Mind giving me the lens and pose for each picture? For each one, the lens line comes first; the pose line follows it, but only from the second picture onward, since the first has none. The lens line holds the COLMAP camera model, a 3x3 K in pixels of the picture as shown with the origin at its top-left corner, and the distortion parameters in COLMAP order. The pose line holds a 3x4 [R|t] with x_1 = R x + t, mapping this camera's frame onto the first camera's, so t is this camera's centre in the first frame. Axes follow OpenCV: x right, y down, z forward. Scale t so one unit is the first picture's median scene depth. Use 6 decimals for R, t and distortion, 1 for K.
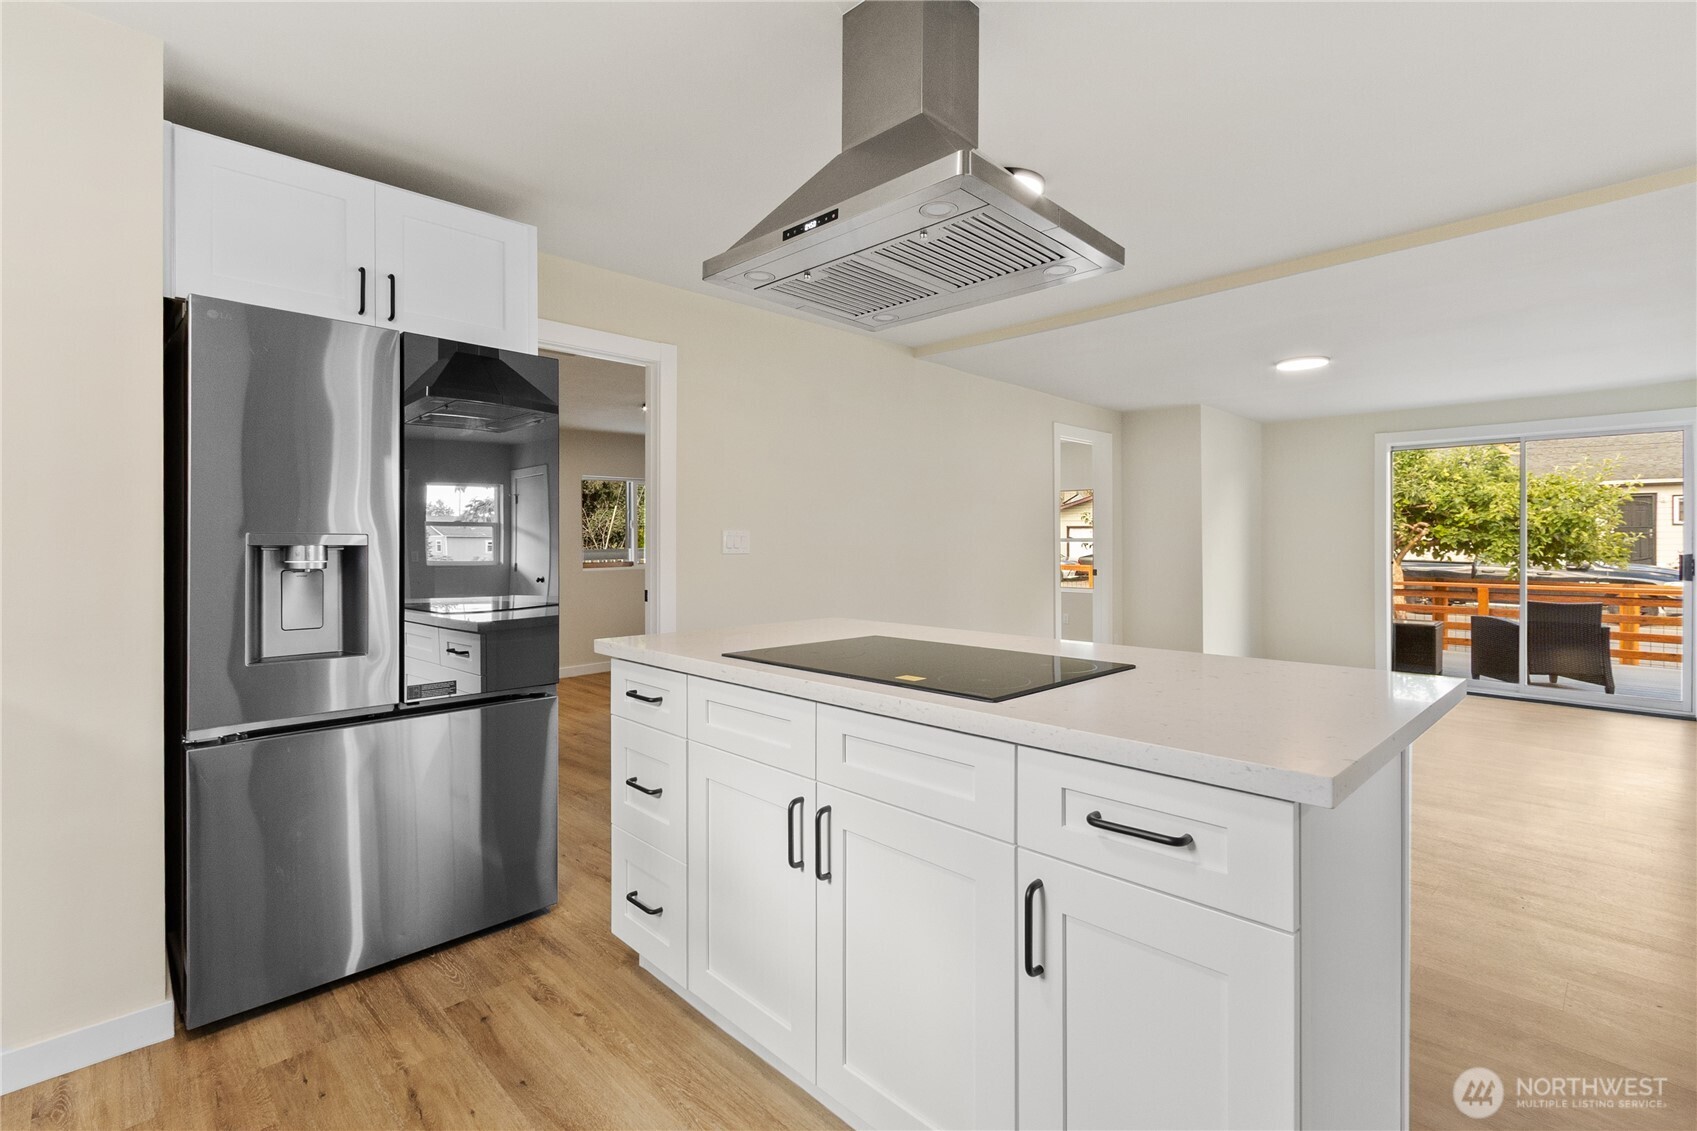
lens RADIAL K [[773.9, 0, 848.7], [0, 773.9, 551.0], [0, 0, 1]] dist [0.000460, -0.000032]
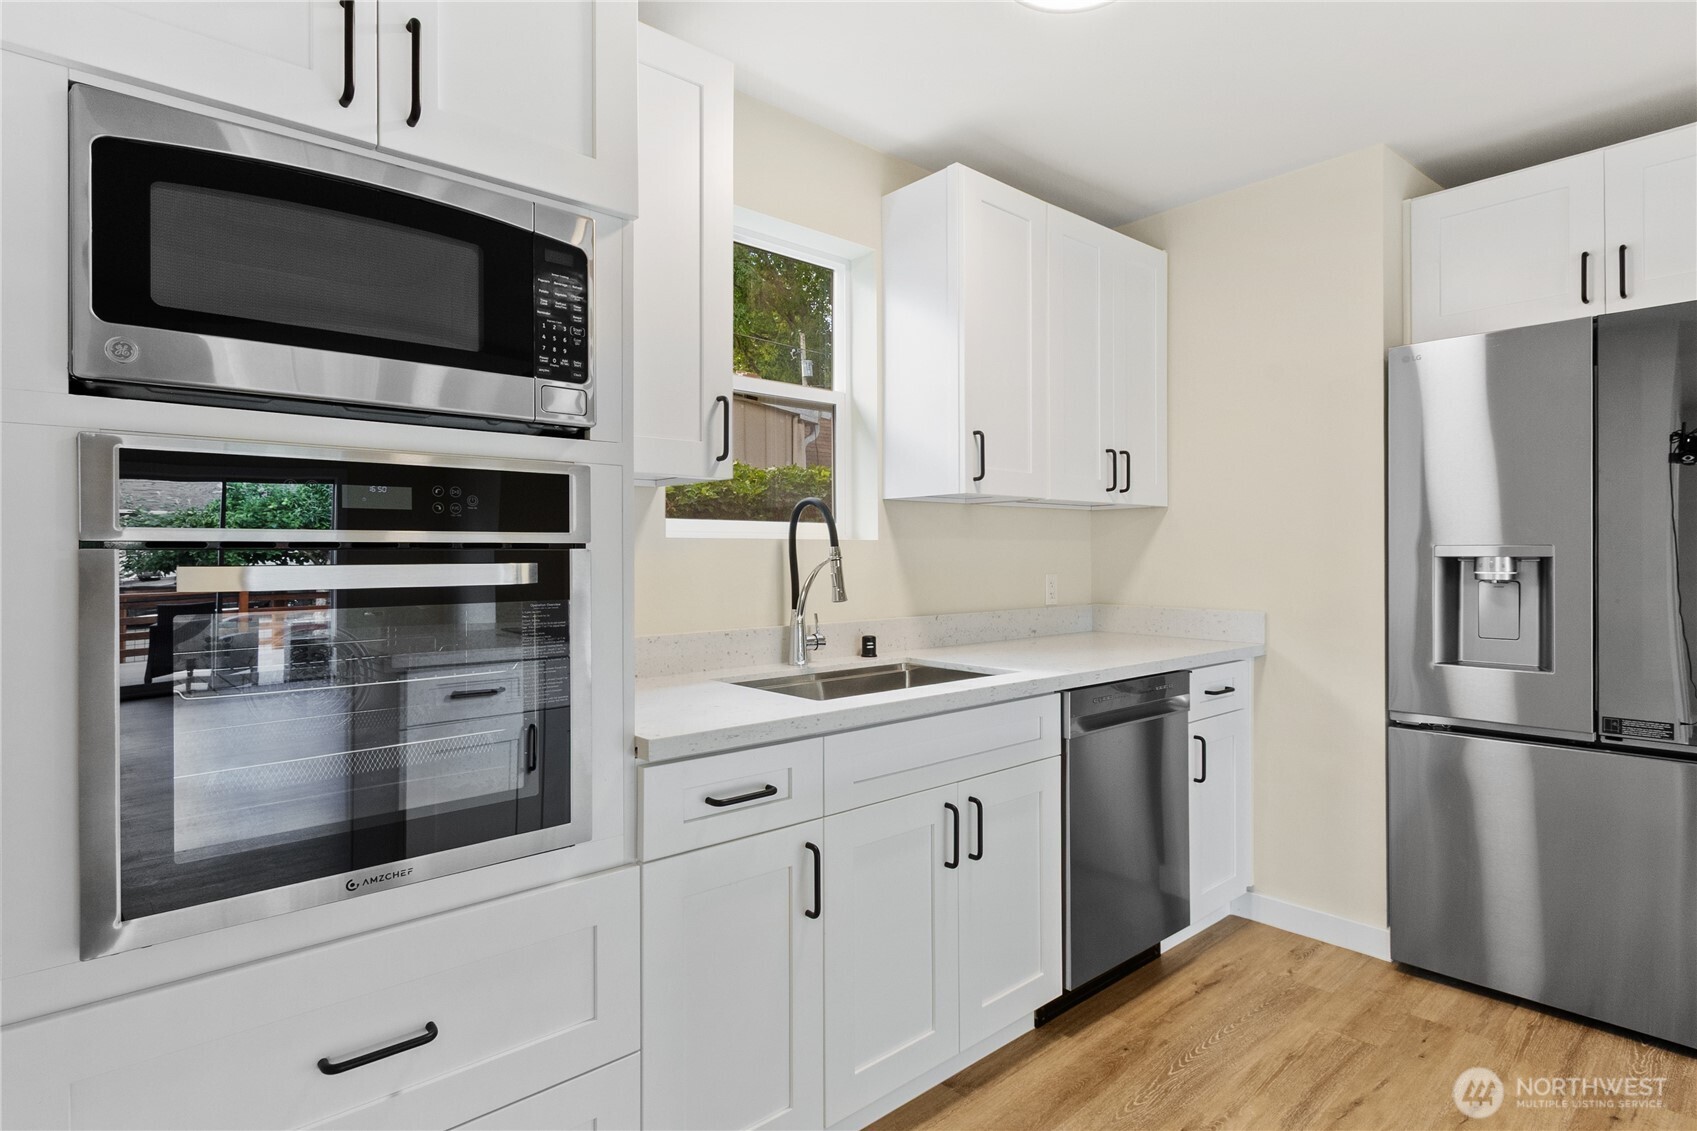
lens RADIAL K [[881.0, 0, 848.5], [0, 881.0, 565.5], [0, 0, 1]] dist [0.001298, 0.000038]
pose [[-0.066484, 0.004453, -0.997778, 0.553384], [-0.001174, 0.999989, 0.004541, -0.000102], [0.997787, 0.001473, -0.066479, 0.237723]]
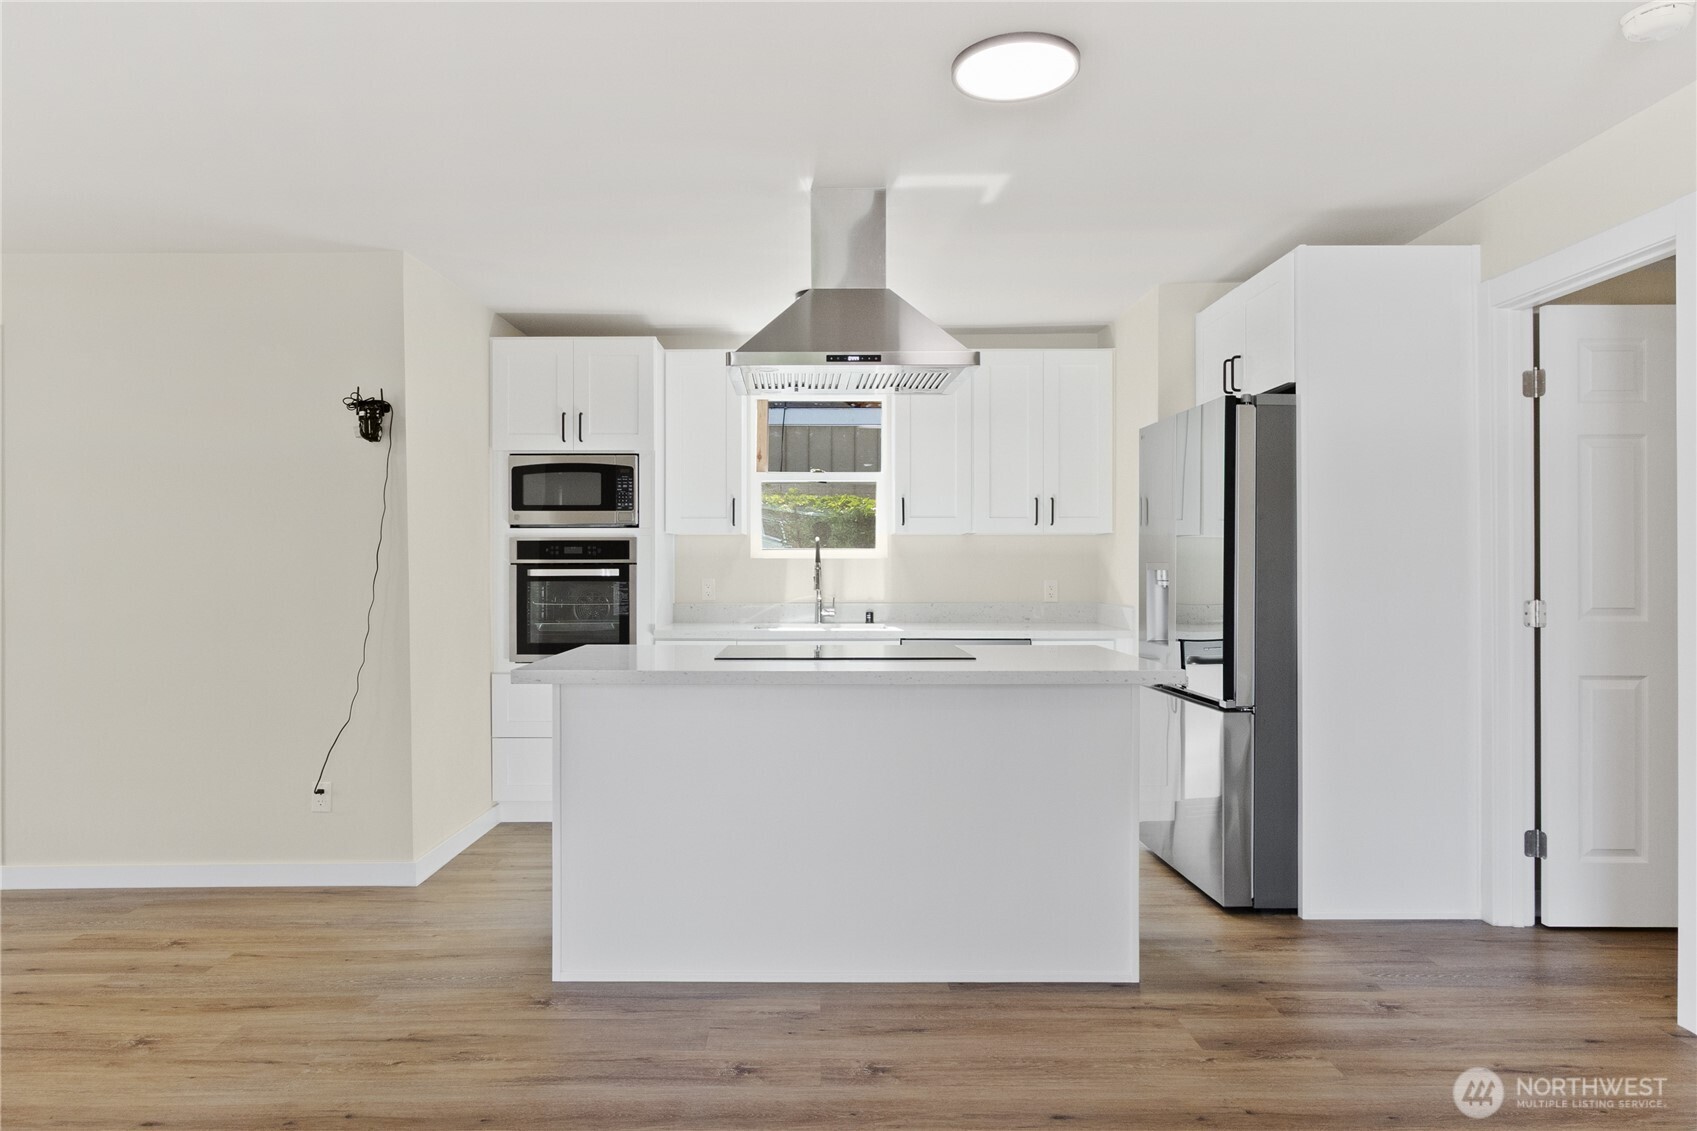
lens RADIAL K [[1033.3, 0, 848.5], [0, 1033.3, 565.5], [0, 0, 1]] dist [-0.006232, -0.001600]
pose [[-0.721876, -0.000876, -0.692022, 1.249690], [-0.006549, 0.999963, 0.005565, -0.026291], [0.691991, 0.008550, -0.721855, 2.229093]]
